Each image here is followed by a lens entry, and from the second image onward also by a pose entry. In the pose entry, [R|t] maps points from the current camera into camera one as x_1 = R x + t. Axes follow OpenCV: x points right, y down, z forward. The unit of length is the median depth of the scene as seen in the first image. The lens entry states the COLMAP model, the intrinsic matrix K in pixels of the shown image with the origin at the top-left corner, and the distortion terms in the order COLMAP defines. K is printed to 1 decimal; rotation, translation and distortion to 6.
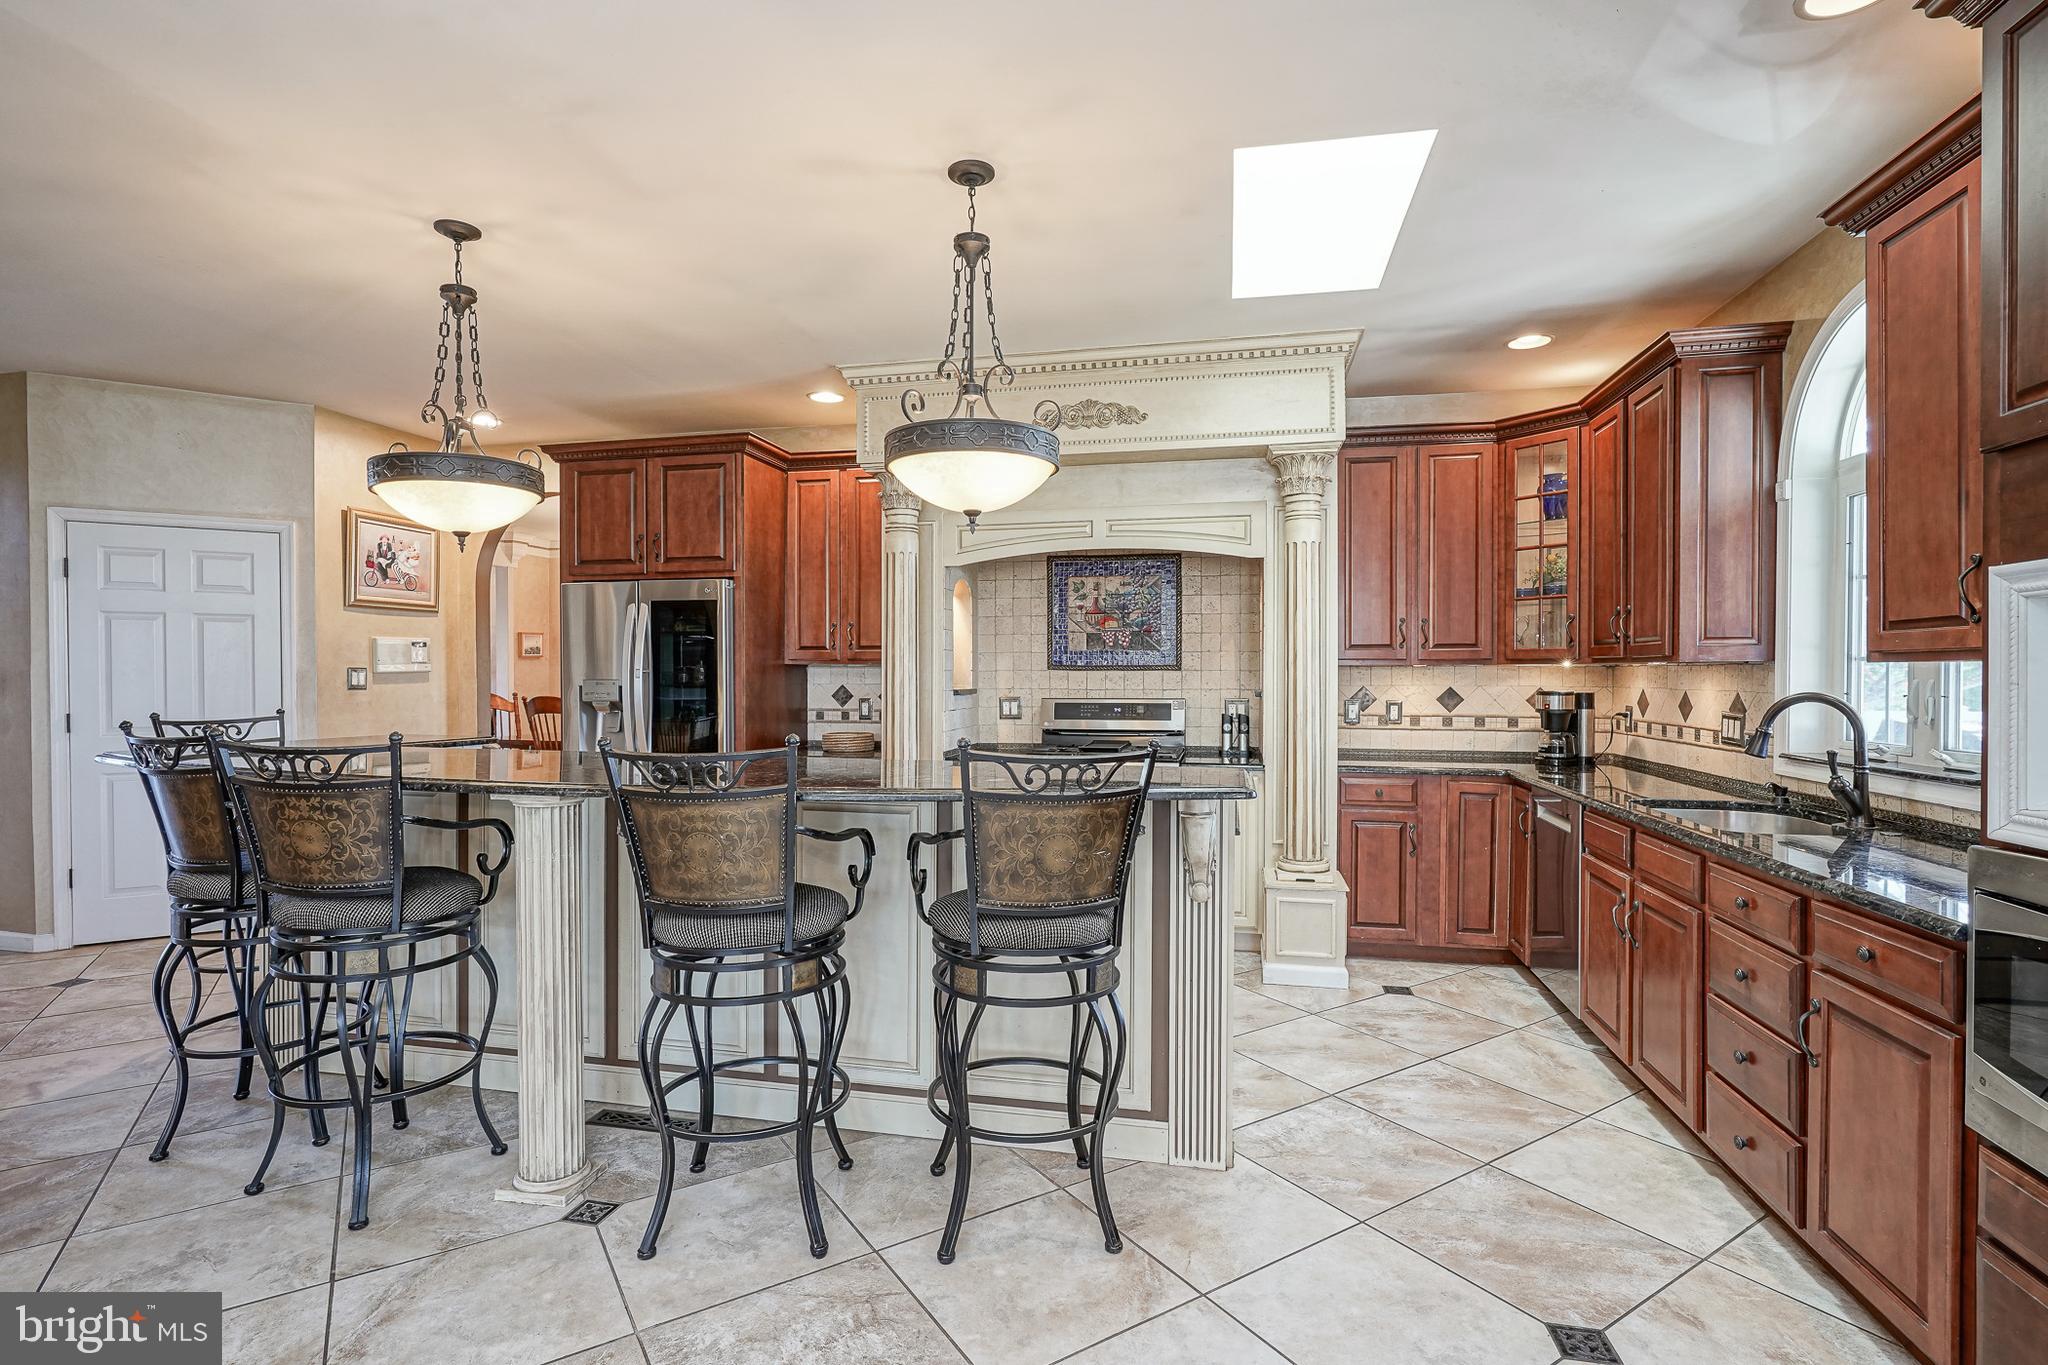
lens RADIAL K [[972.3, 0, 1024.0], [0, 972.3, 682.5], [0, 0, 1]] dist [-0.000677, -0.000097]
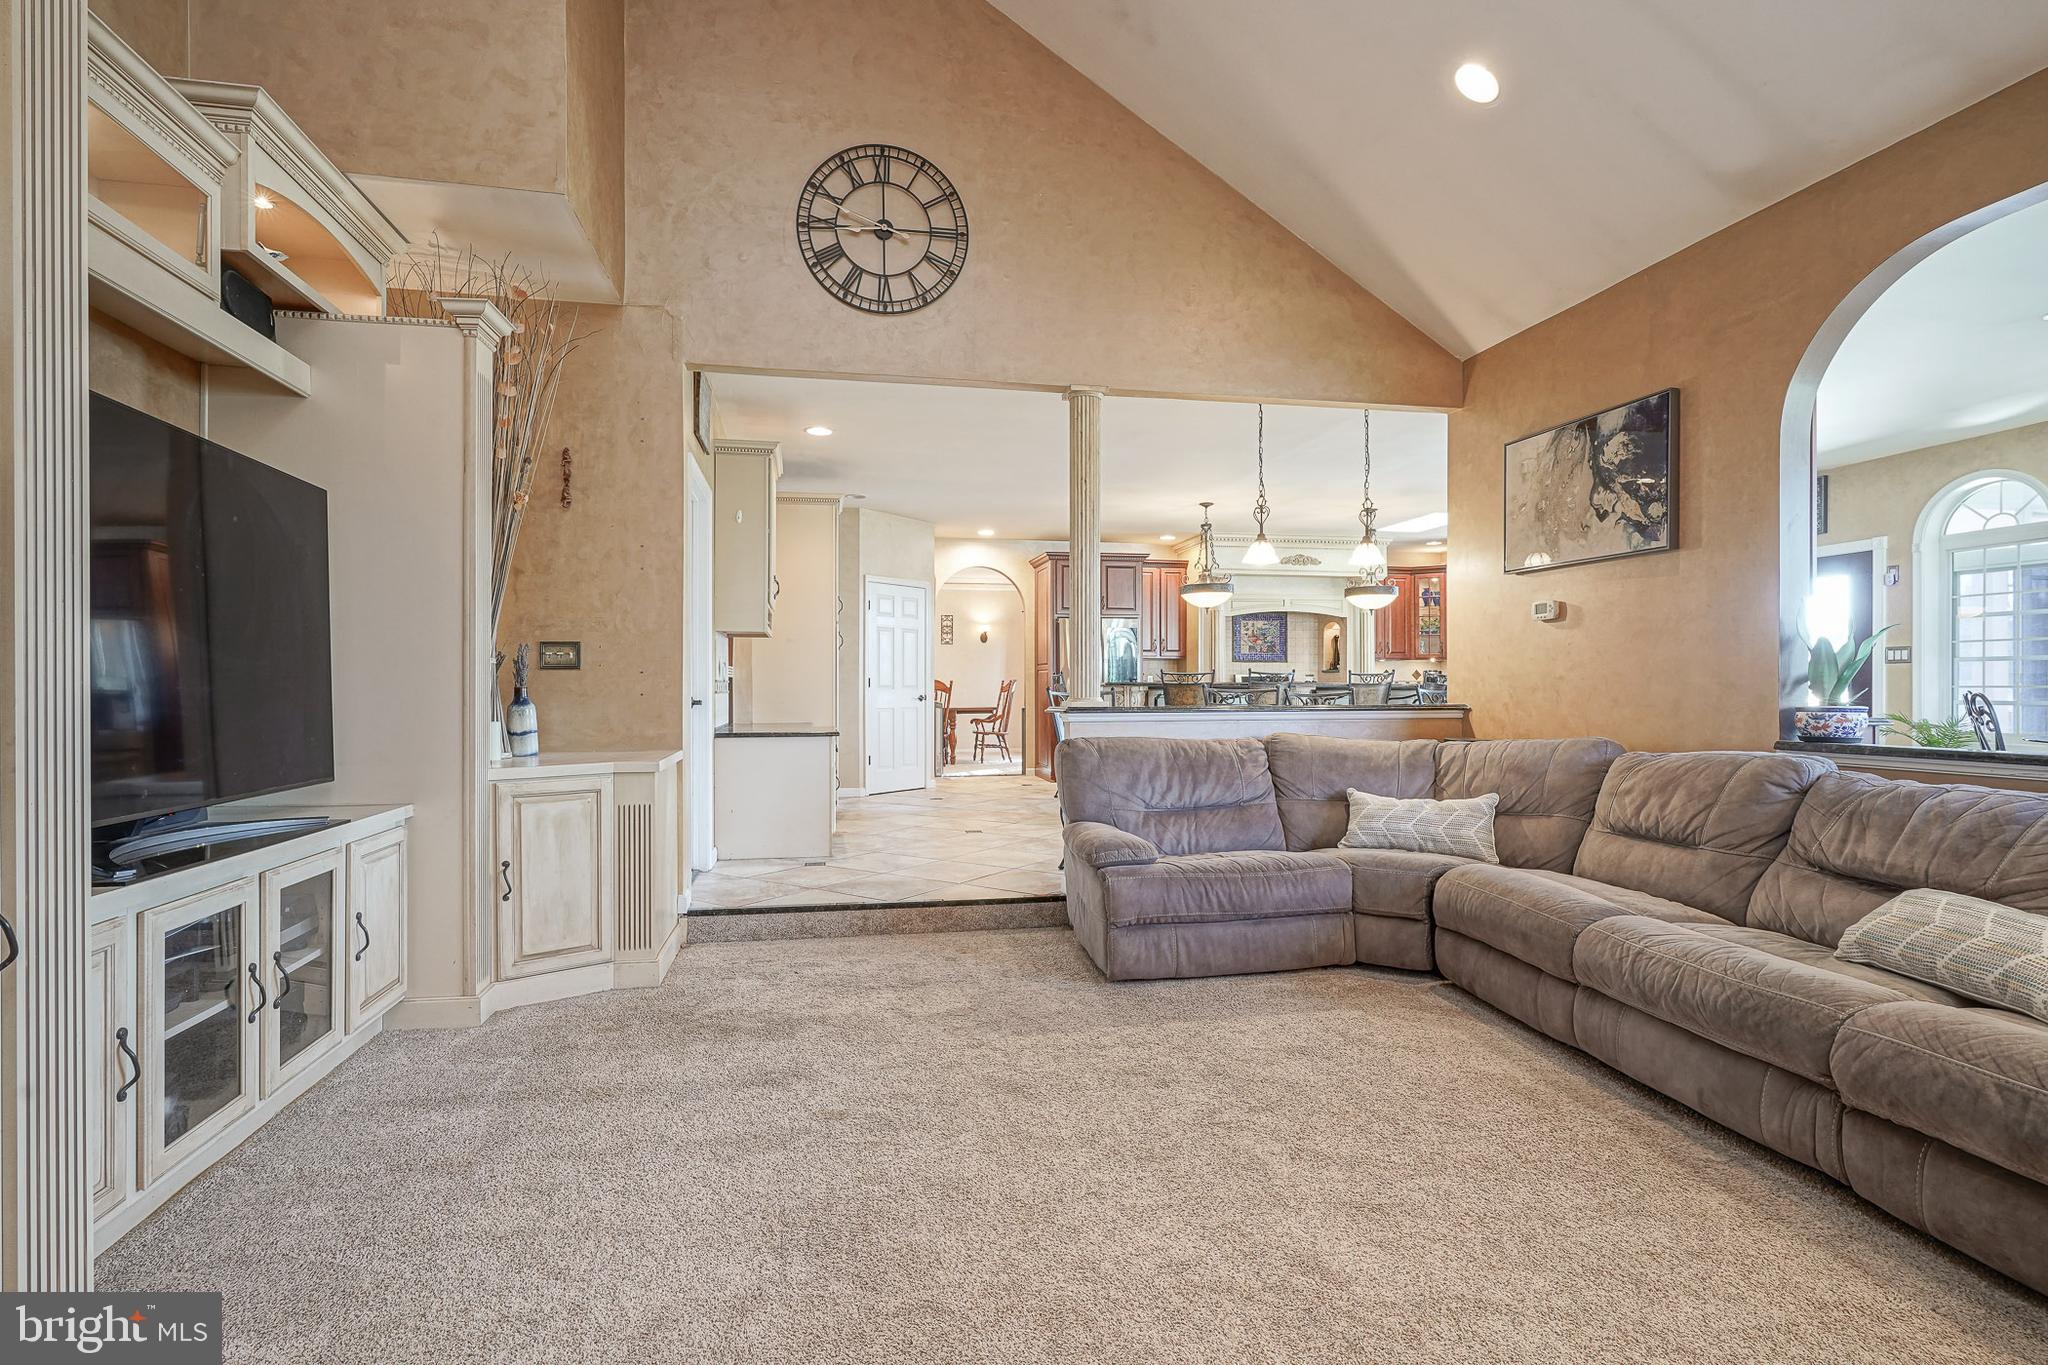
lens RADIAL K [[972.3, 0, 1024.0], [0, 972.3, 682.5], [0, 0, 1]] dist [-0.000677, -0.000097]
pose [[0.914810, -0.000430, 0.403884, -1.641022], [0.007272, 0.999855, -0.015406, 0.080951], [-0.403819, 0.017031, 0.914680, -1.046641]]
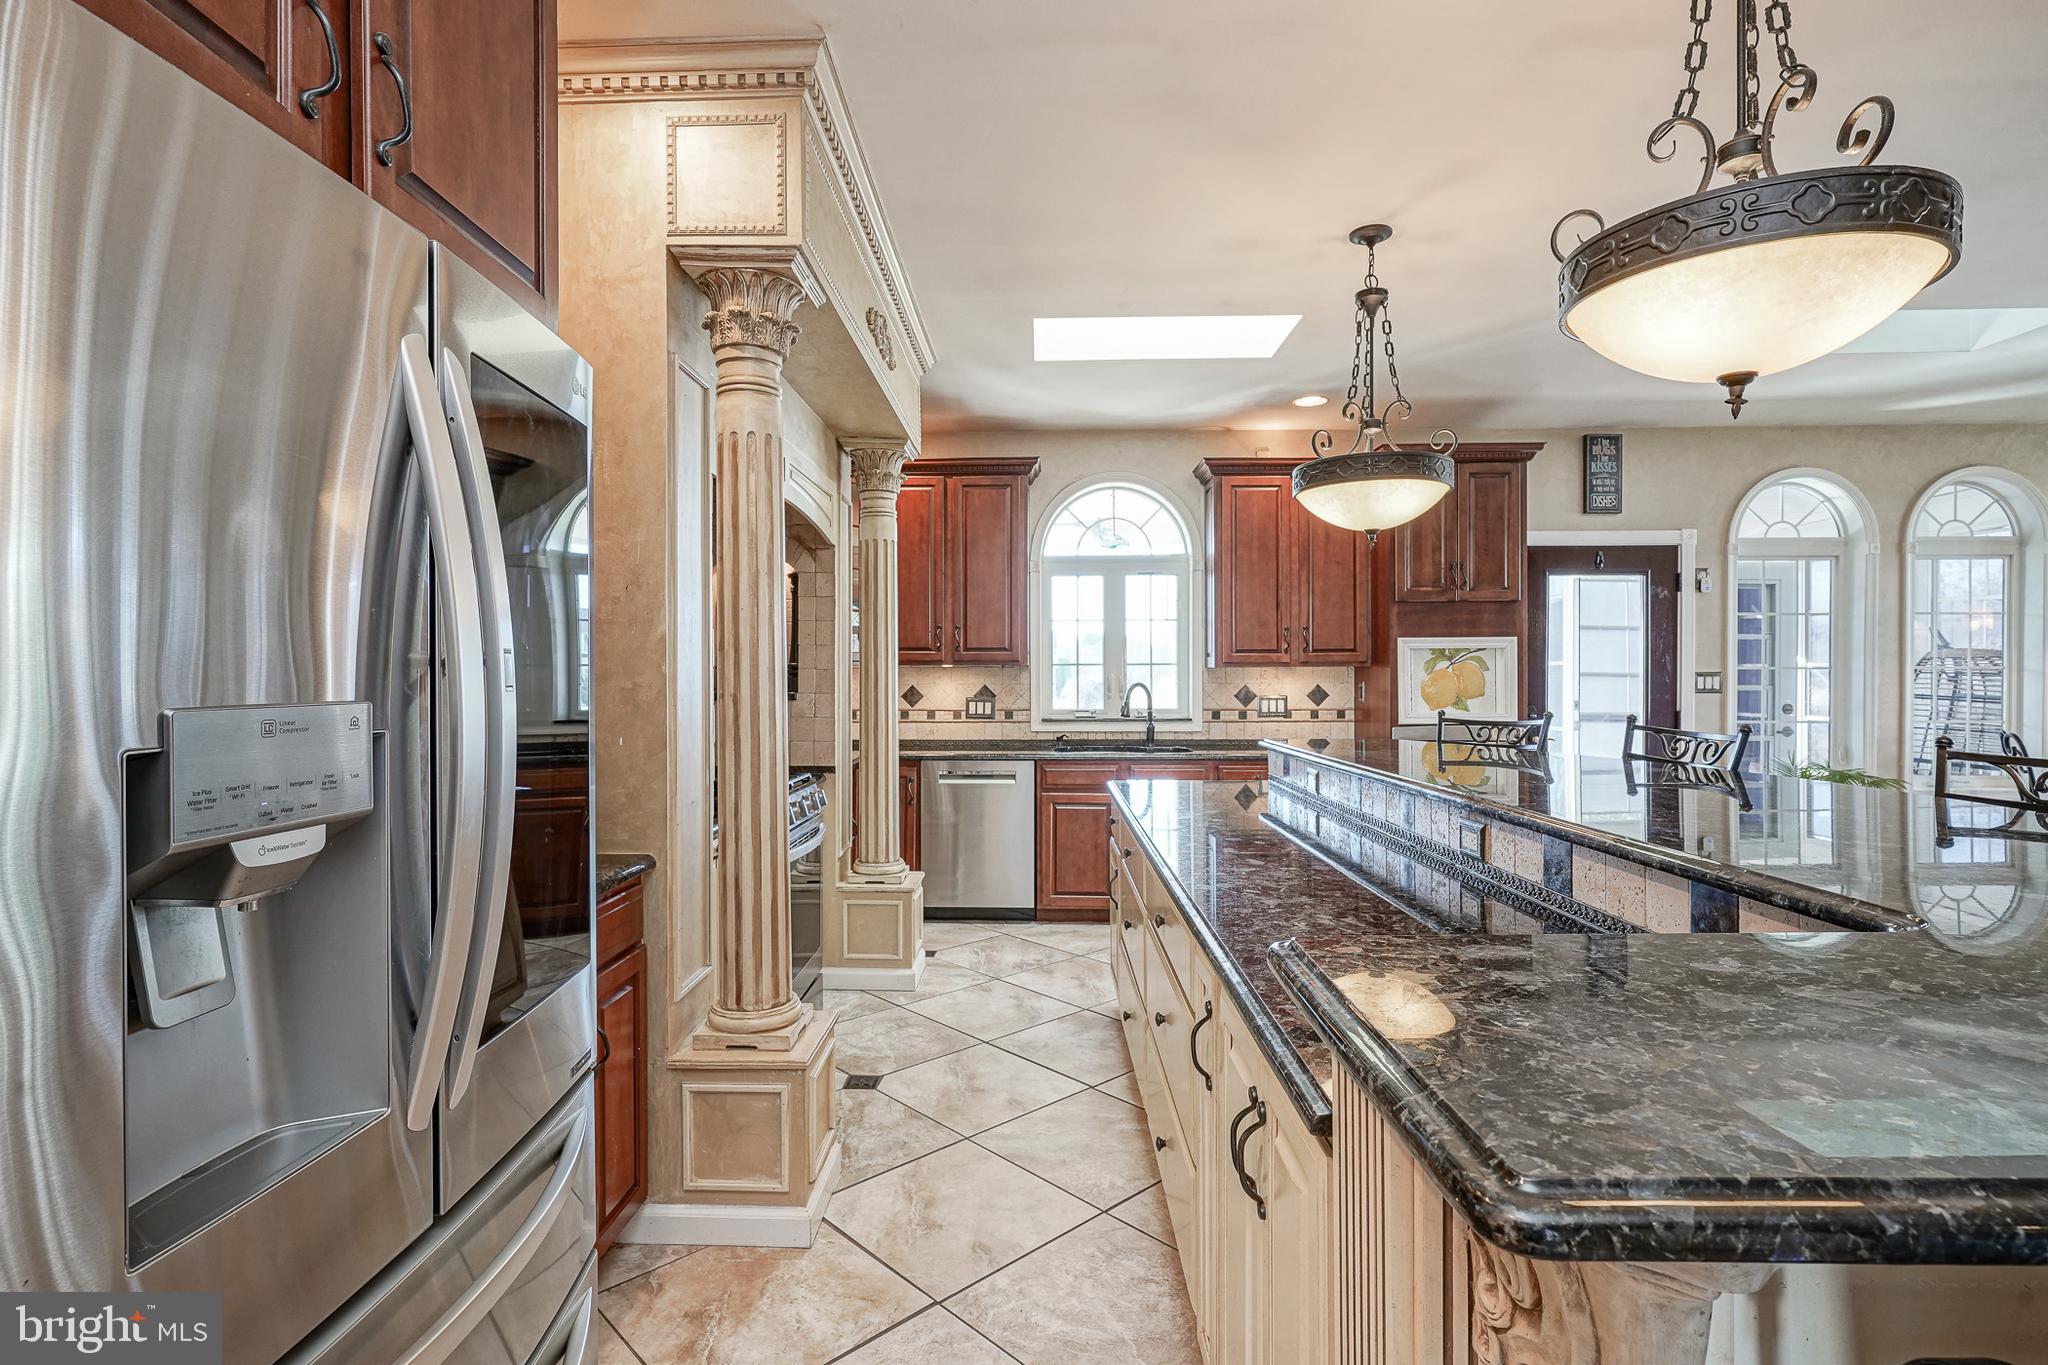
lens RADIAL K [[1023.2, 0, 1022.0], [0, 1023.2, 701.4], [0, 0, 1]] dist [-0.000261, -0.000118]
pose [[-0.171976, -0.000179, 0.985101, -0.787431], [0.015472, 0.999876, 0.002883, 0.025168], [-0.984980, 0.015737, -0.171952, 1.058776]]
